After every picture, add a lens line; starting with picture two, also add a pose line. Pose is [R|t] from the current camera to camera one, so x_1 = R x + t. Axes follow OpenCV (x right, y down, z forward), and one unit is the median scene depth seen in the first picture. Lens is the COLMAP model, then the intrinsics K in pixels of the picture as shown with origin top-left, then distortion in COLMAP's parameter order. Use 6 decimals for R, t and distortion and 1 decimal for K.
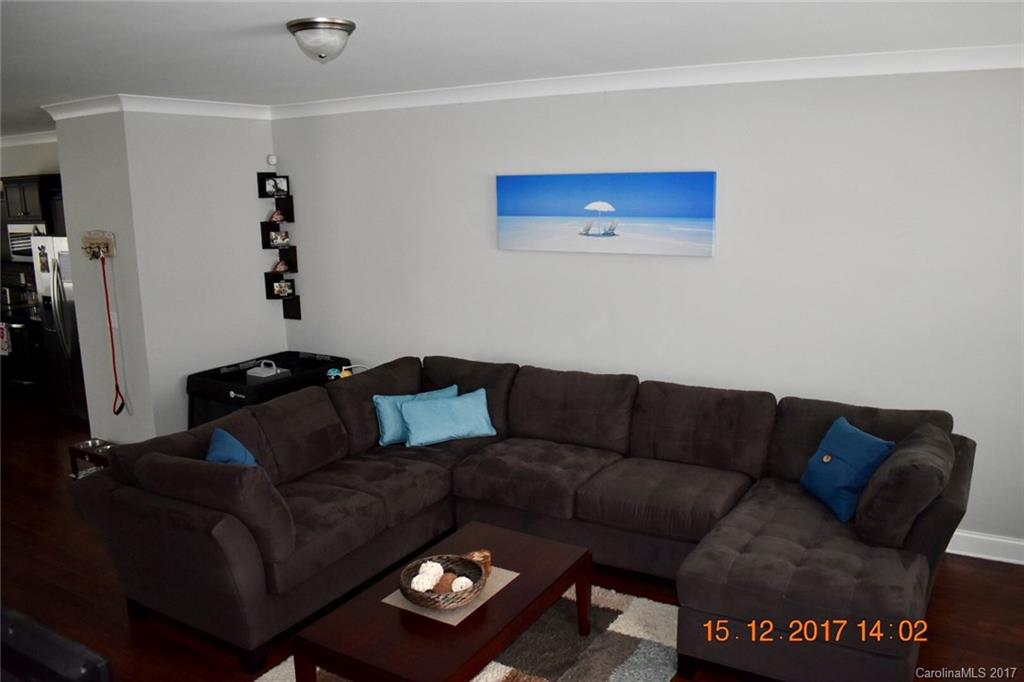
lens RADIAL K [[814.3, 0, 512.0], [0, 814.3, 341.0], [0, 0, 1]] dist [-0.079777, -0.006038]
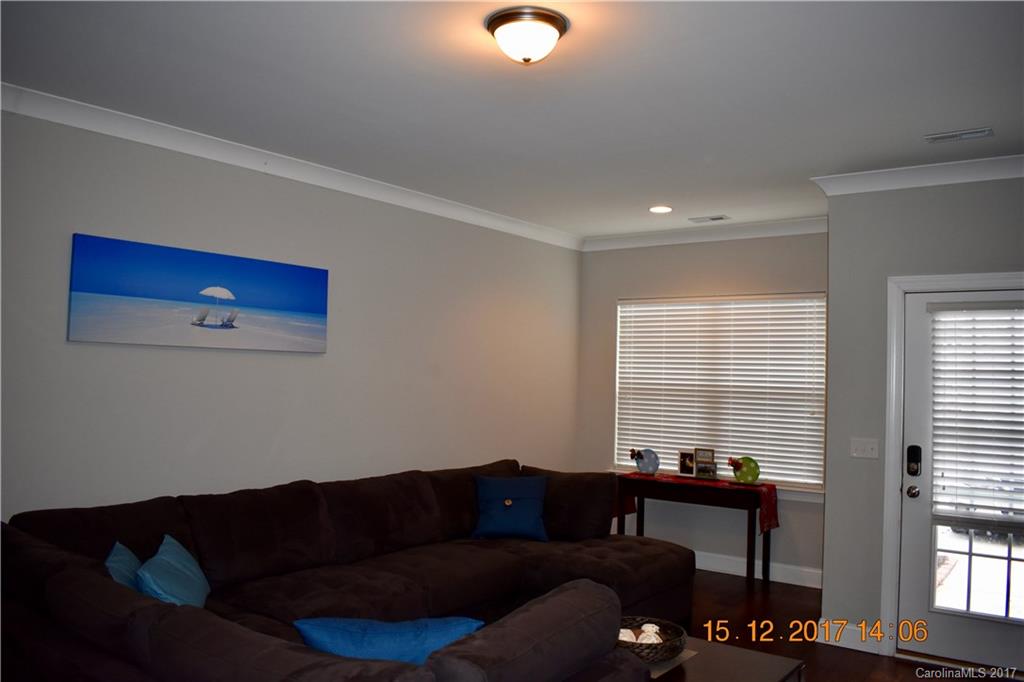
lens RADIAL K [[814.3, 0, 512.0], [0, 814.3, 341.0], [0, 0, 1]] dist [-0.079777, -0.006038]
pose [[0.119860, 0.060932, 0.990919, -0.678928], [0.163788, 0.983224, -0.080271, 0.000216], [-0.979187, 0.171922, 0.107870, 0.621745]]
